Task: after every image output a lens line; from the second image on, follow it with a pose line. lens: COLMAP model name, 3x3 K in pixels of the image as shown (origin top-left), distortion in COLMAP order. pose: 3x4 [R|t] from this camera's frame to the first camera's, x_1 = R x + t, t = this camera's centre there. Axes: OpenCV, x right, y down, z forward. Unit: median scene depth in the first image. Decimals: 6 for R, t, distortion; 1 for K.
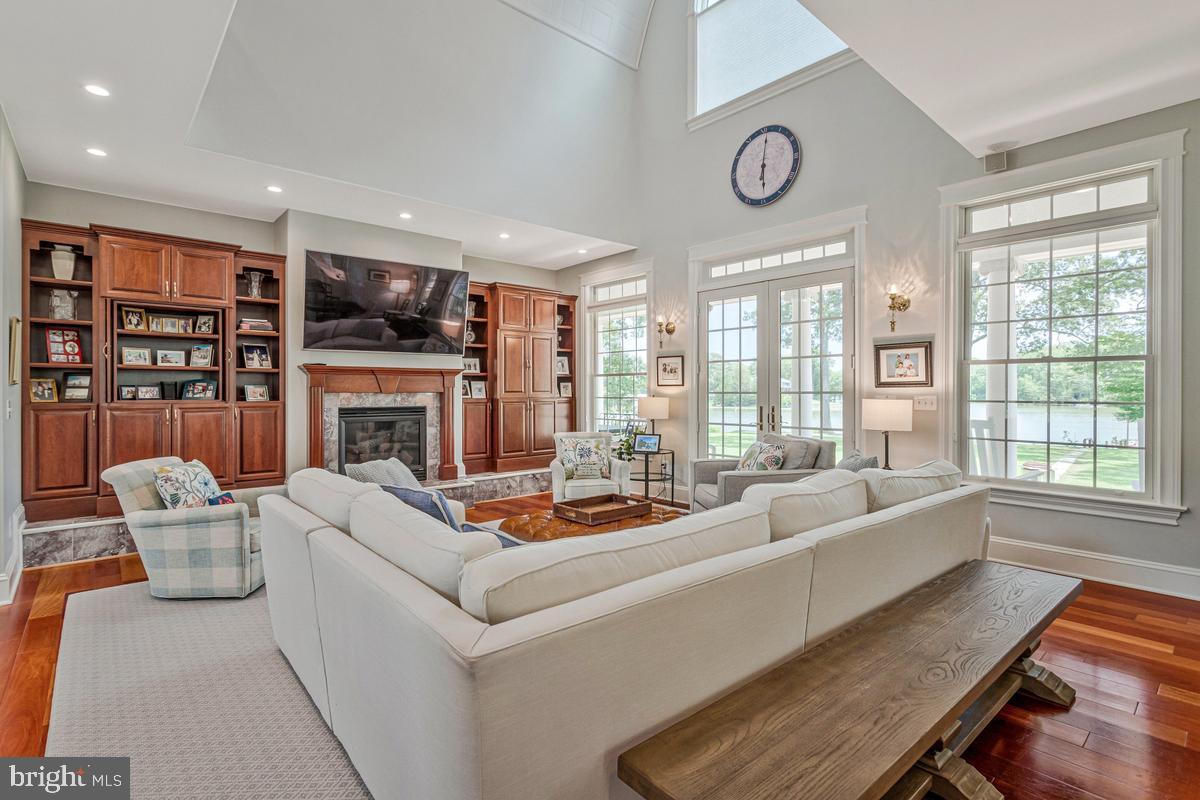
lens RADIAL K [[561.3, 0, 652.3], [0, 561.3, 390.3], [0, 0, 1]] dist [0.002877, 0.001825]
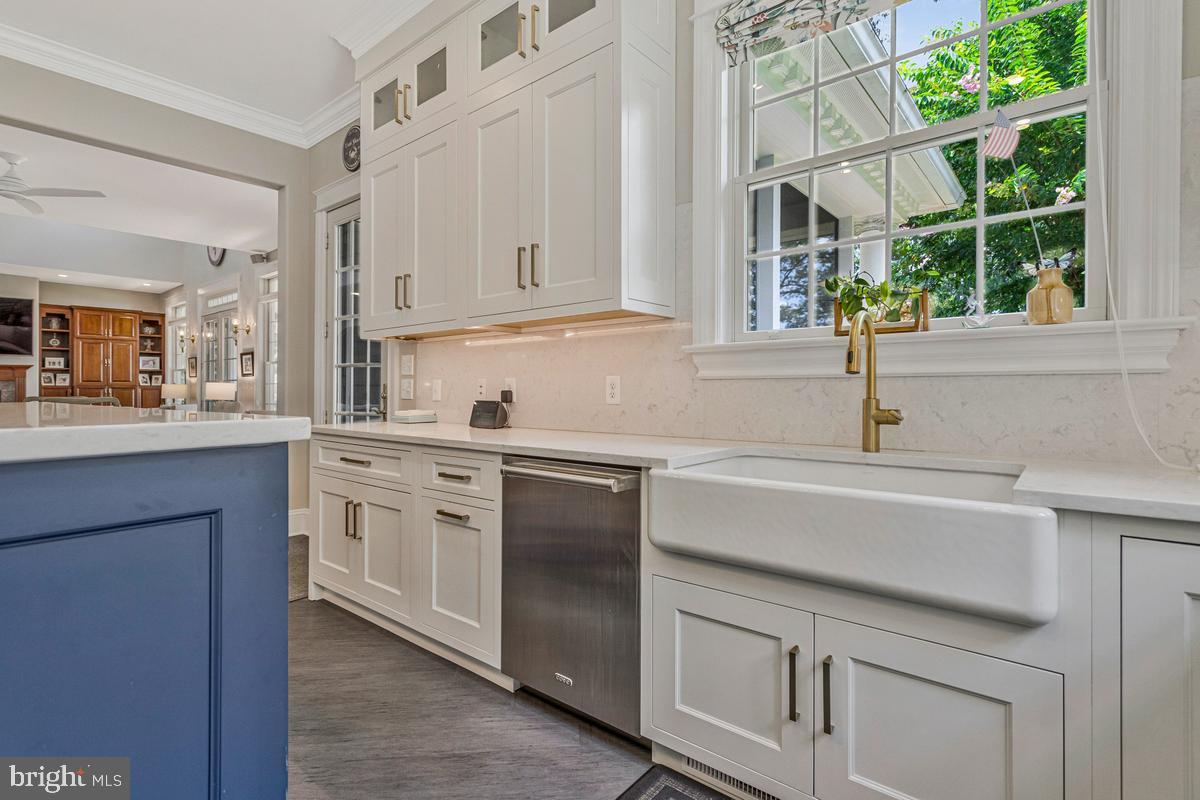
lens RADIAL K [[576.6, 0, 645.6], [0, 576.6, 392.5], [0, 0, 1]] dist [0.003910, 0.002837]
pose [[0.992772, 0.000135, 0.120012, 1.410885], [-0.000852, 0.999982, 0.005925, 0.032133], [-0.120009, -0.005984, 0.992755, -0.932891]]
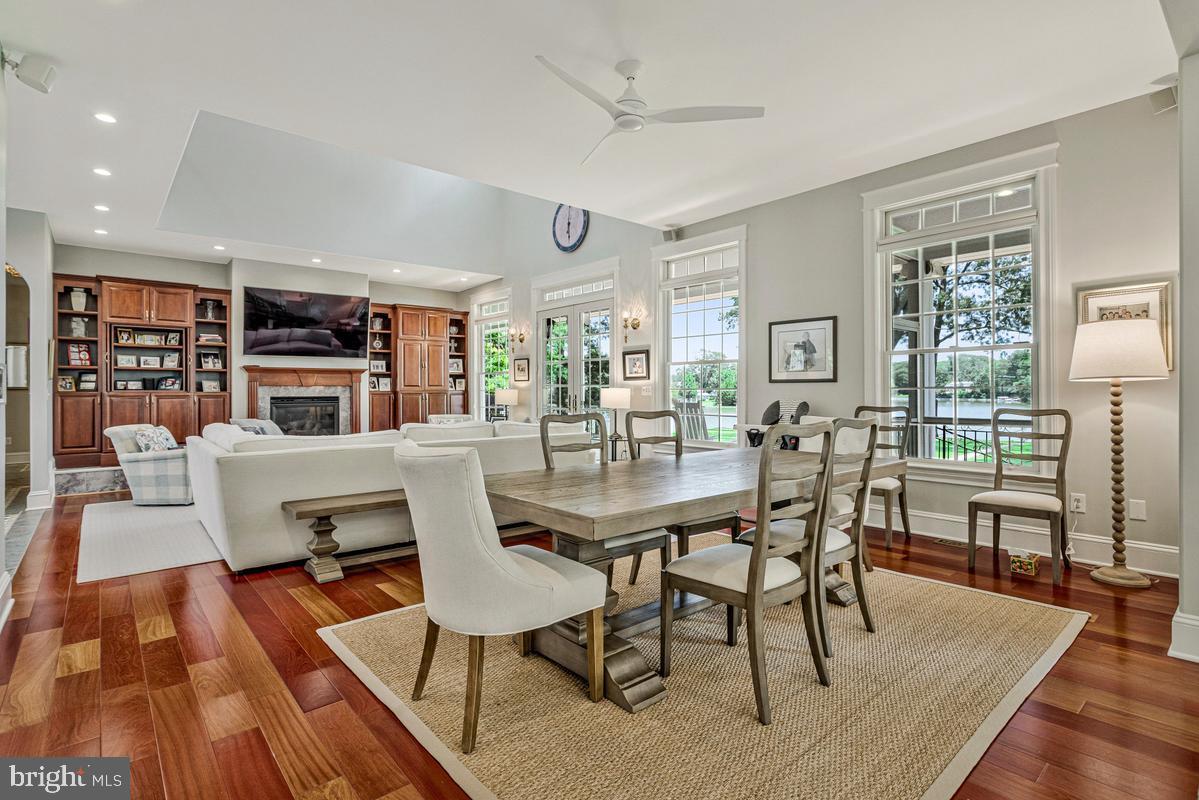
lens RADIAL K [[576.1, 0, 653.8], [0, 576.1, 389.9], [0, 0, 1]] dist [0.003910, 0.002837]
pose [[0.999896, -0.002442, -0.014202, 0.490402], [0.002438, 0.999997, -0.000291, 0.019894], [0.014202, 0.000256, 0.999899, -0.502583]]
